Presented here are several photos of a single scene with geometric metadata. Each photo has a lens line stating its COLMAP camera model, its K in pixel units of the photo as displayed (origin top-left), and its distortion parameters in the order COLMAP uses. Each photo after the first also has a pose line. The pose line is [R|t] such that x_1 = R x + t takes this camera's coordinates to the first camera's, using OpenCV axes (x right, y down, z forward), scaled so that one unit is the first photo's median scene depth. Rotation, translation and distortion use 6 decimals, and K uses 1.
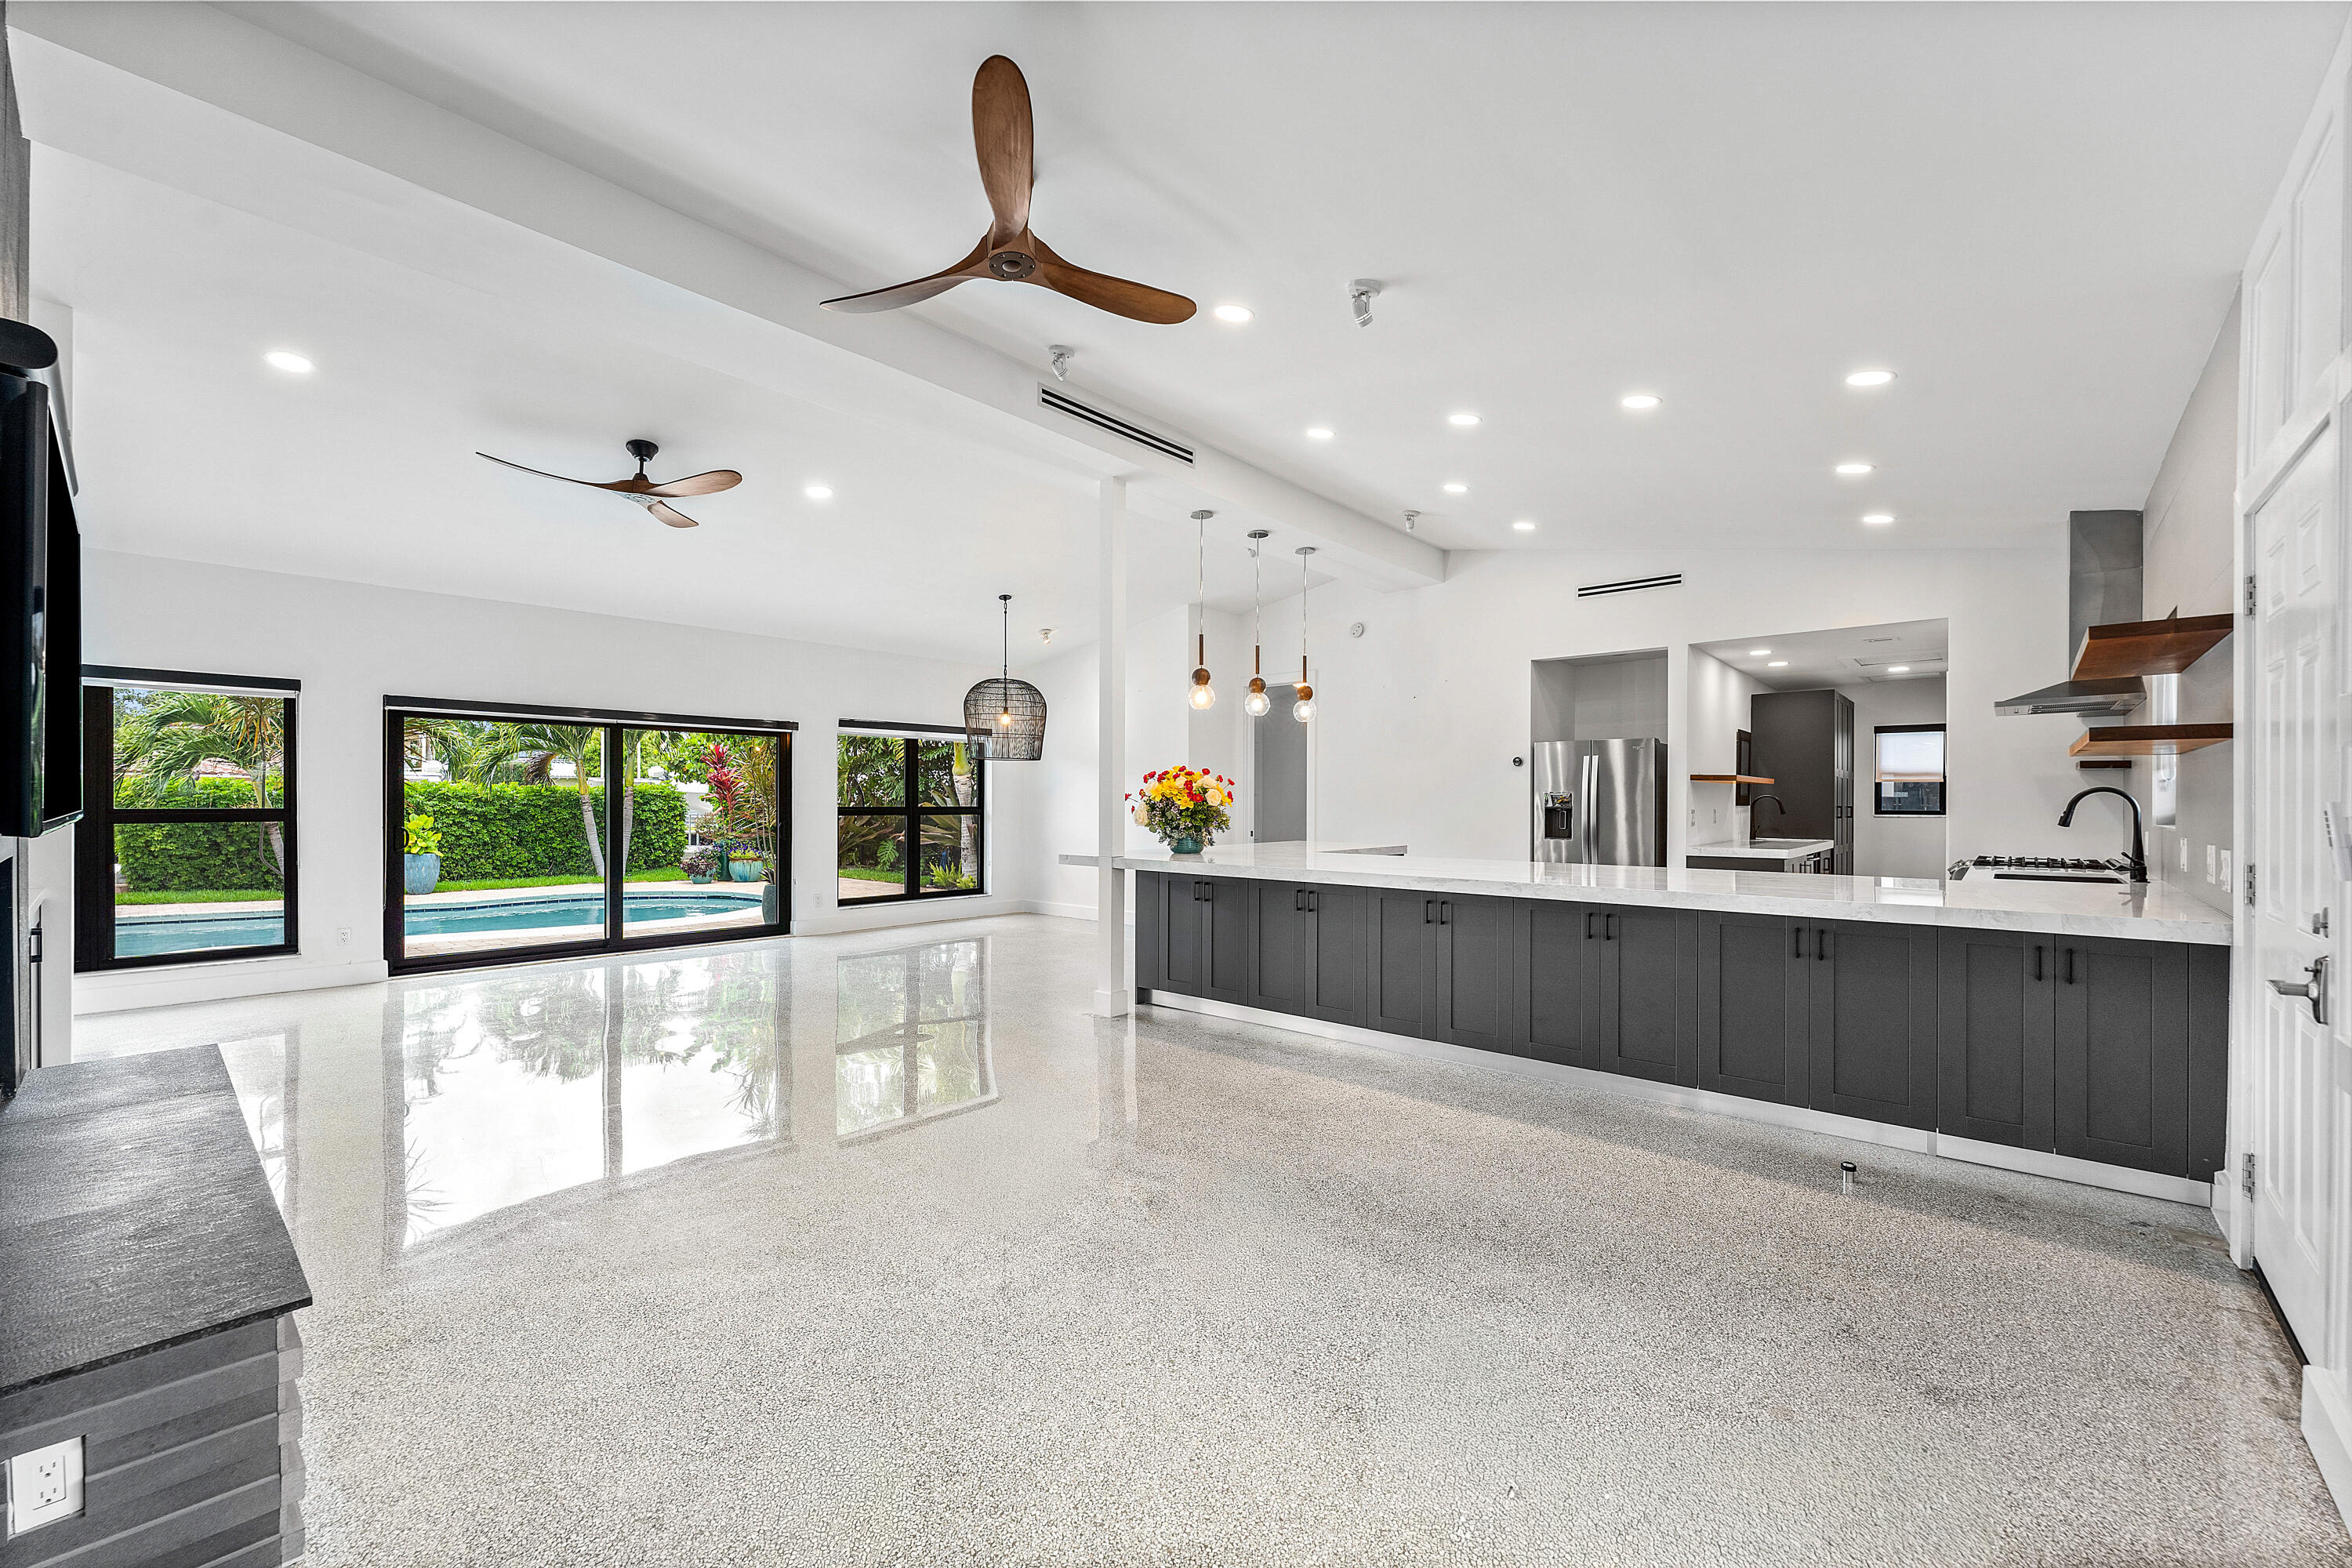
lens RADIAL K [[952.9, 0, 1167.8], [0, 952.9, 805.4], [0, 0, 1]] dist [-0.001857, -0.000511]
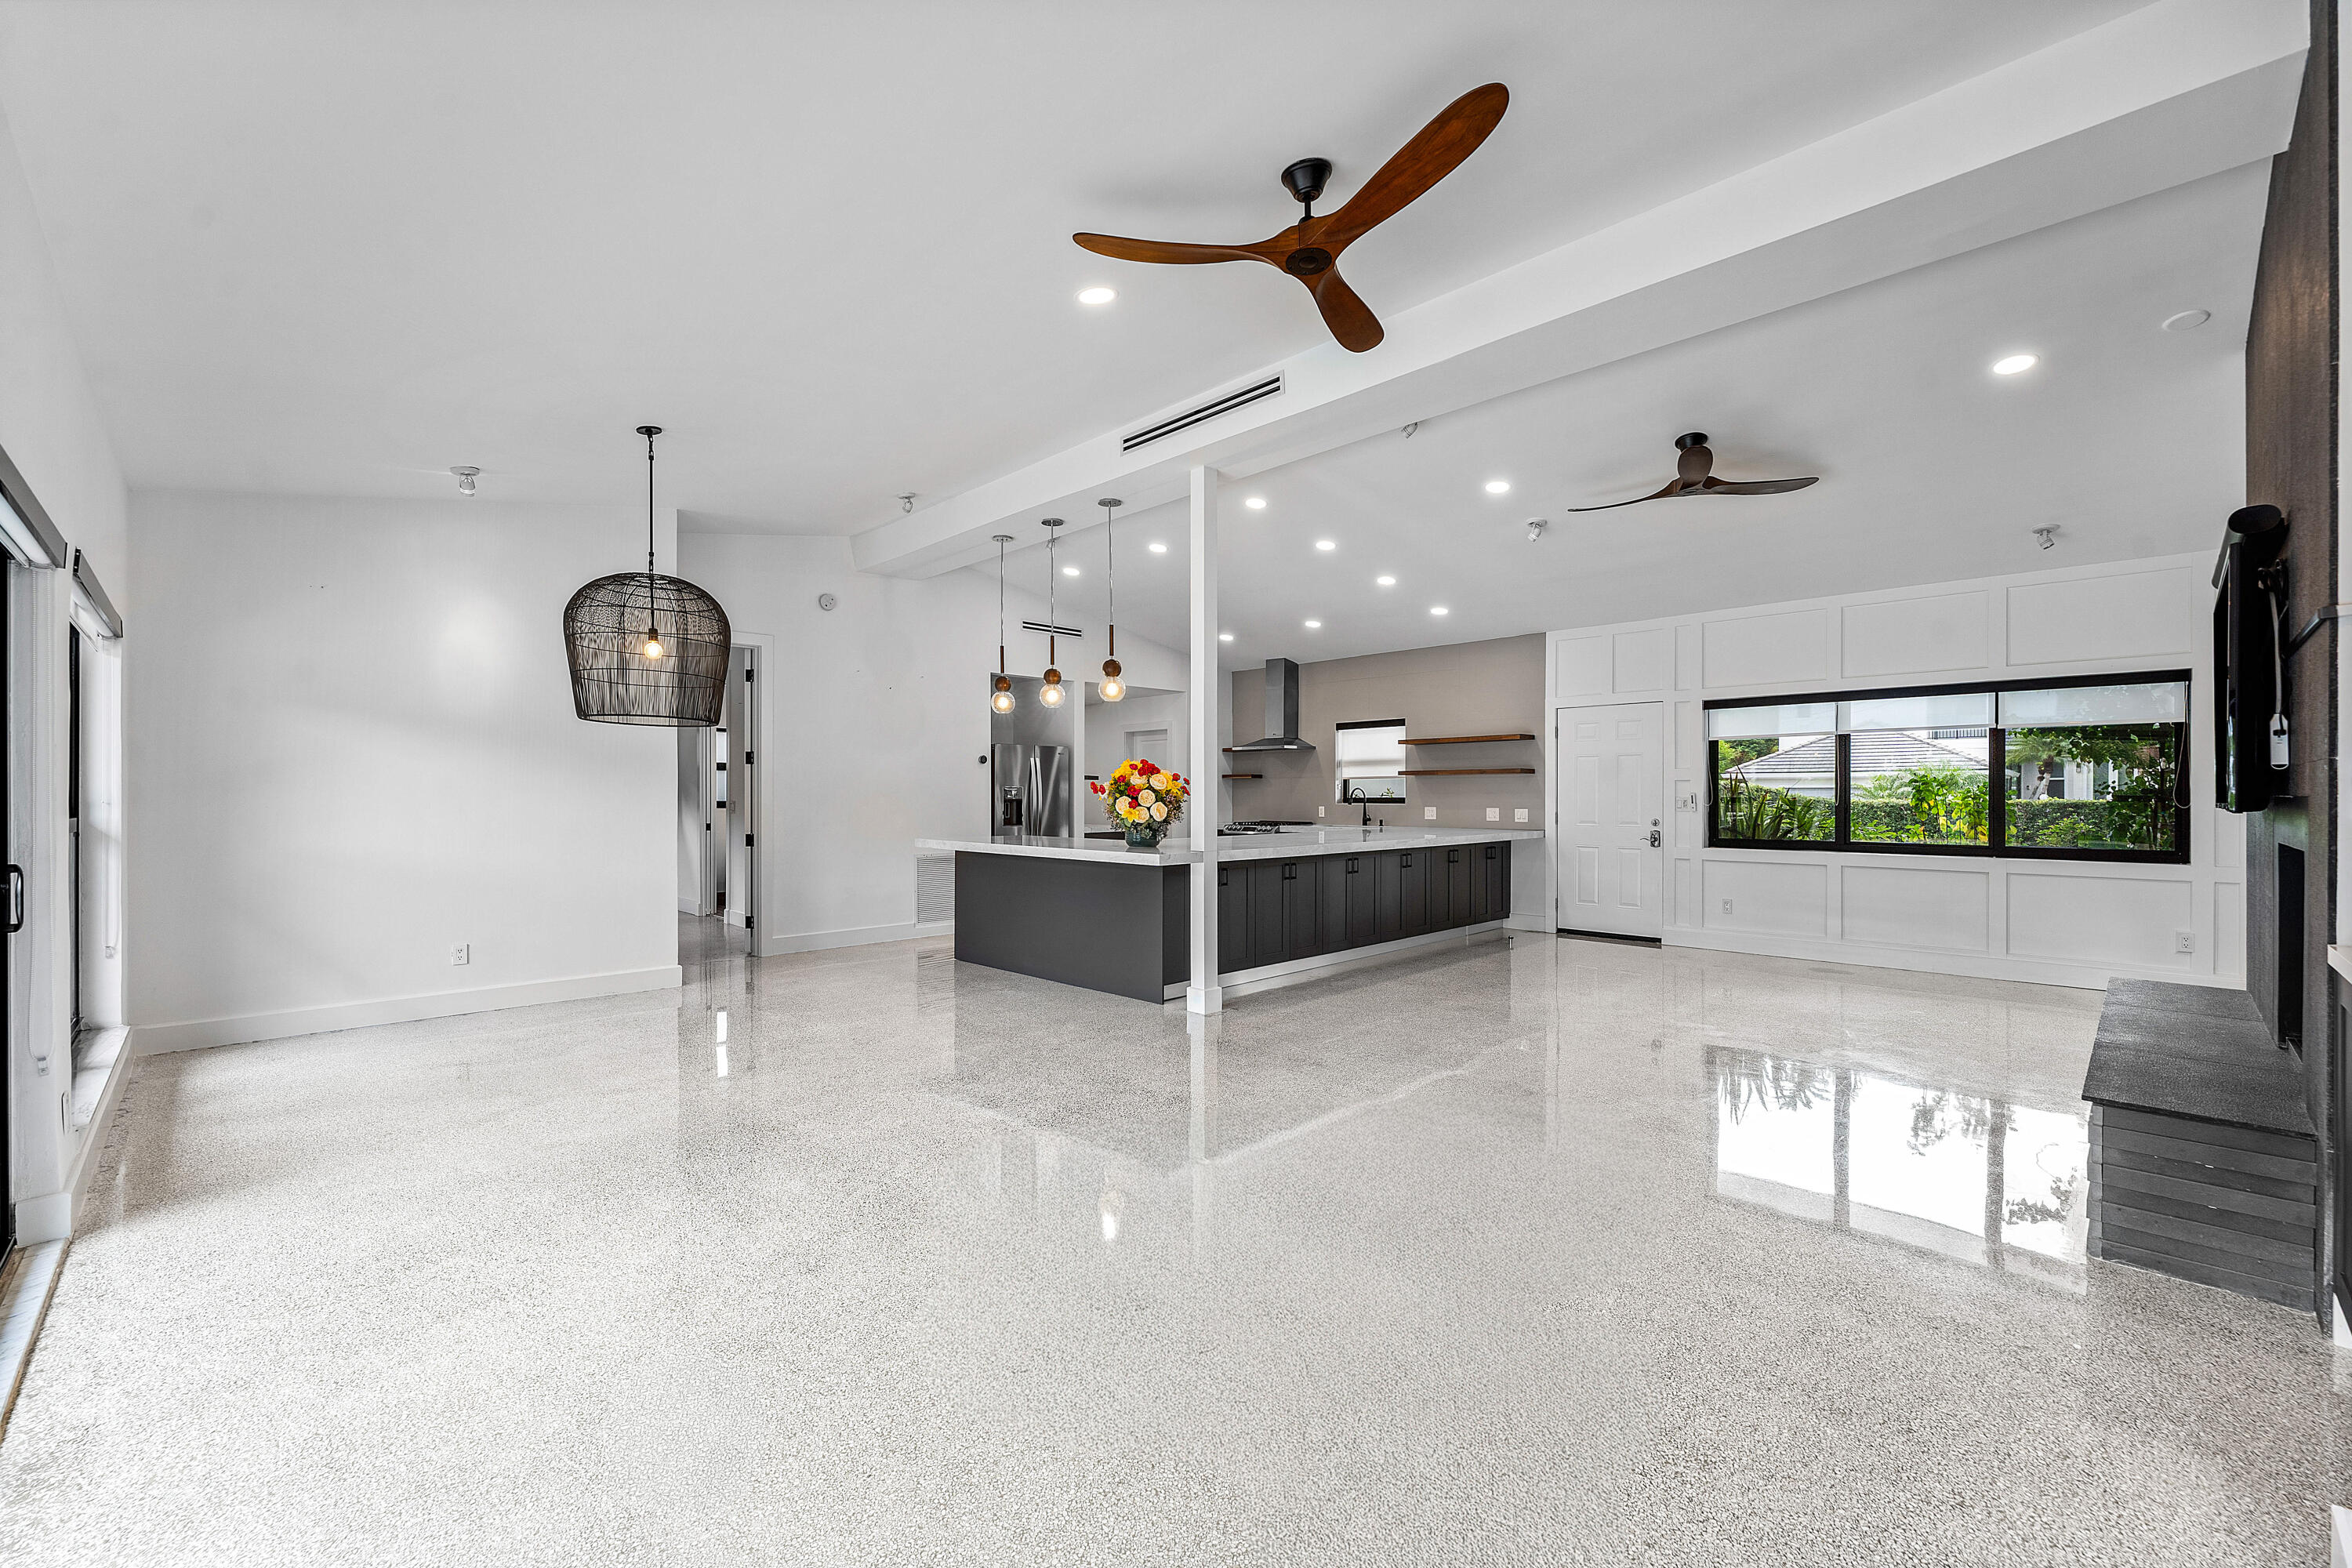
lens RADIAL K [[952.9, 0, 1167.8], [0, 952.9, 805.4], [0, 0, 1]] dist [-0.001857, -0.000511]
pose [[0.068032, -0.013274, 0.997595, -0.805809], [0.006925, 0.999894, 0.012832, -0.005151], [-0.997659, 0.006036, 0.068116, 0.744080]]
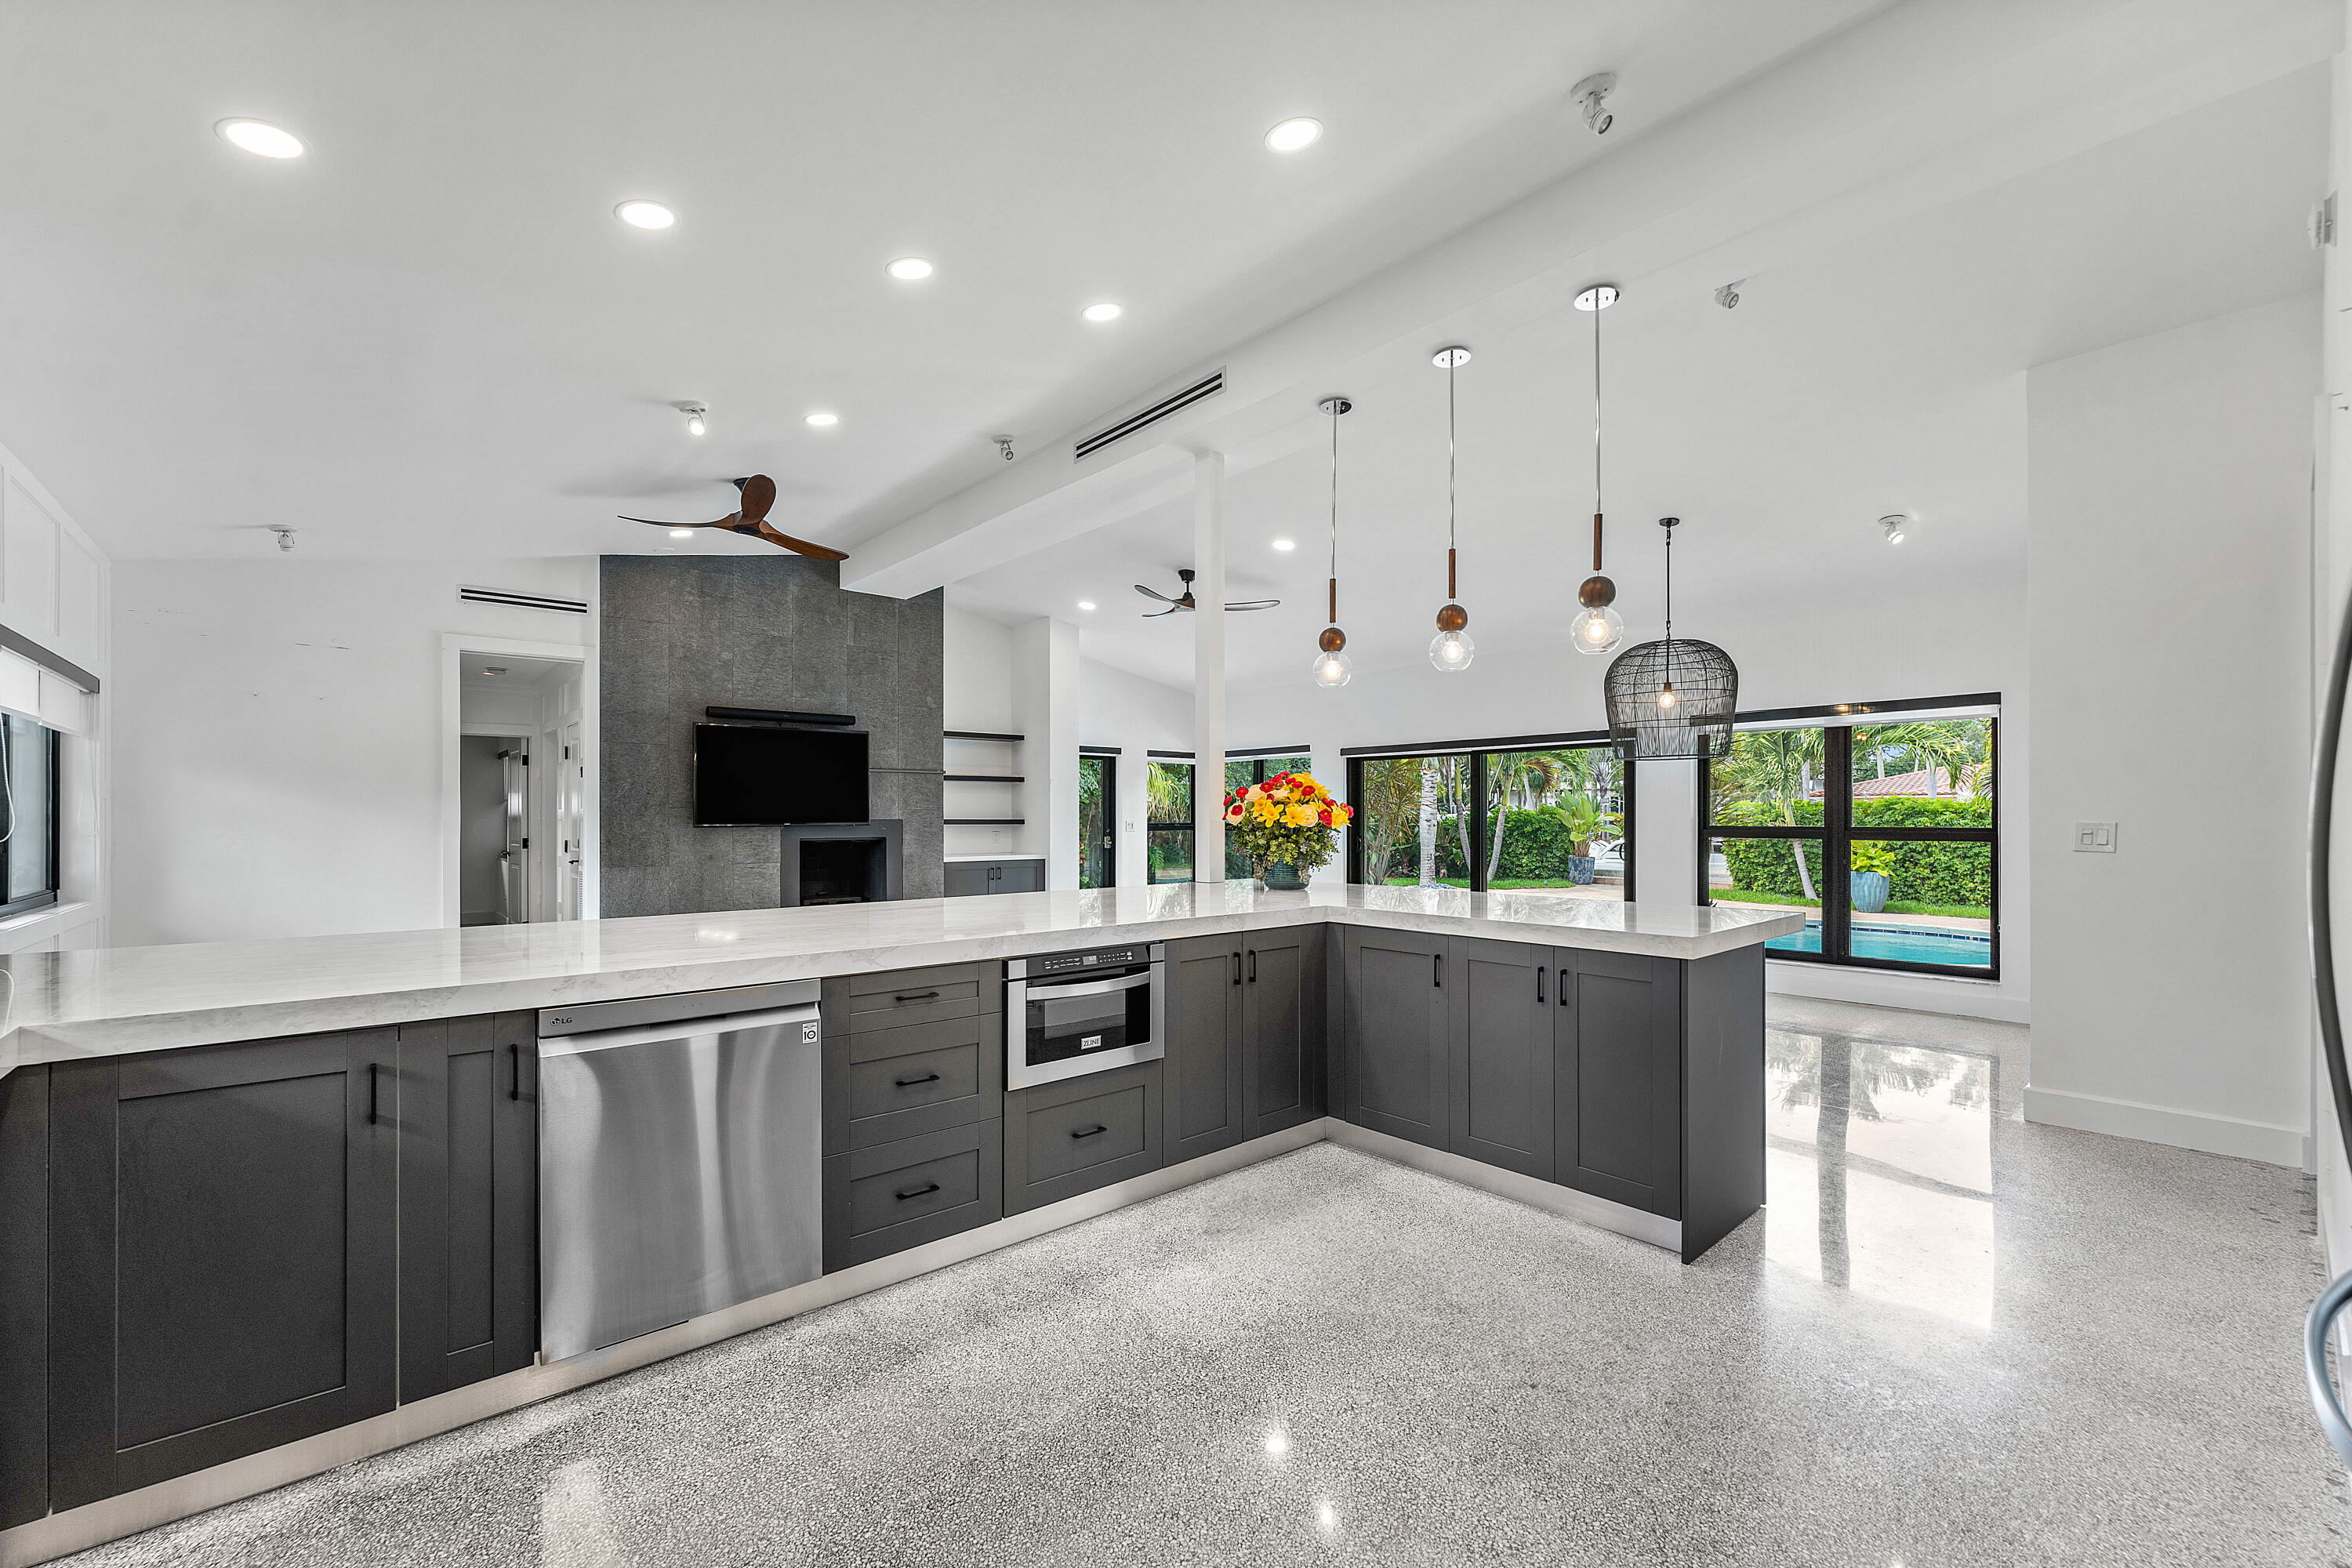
lens RADIAL K [[956.9, 0, 1170.9], [0, 956.9, 815.2], [0, 0, 1]] dist [0.000062, -0.002558]
pose [[-0.126110, -0.004807, -0.992005, 0.632837], [-0.004602, 0.999980, -0.004260, -0.002521], [0.992006, 0.004028, -0.126130, 0.826133]]
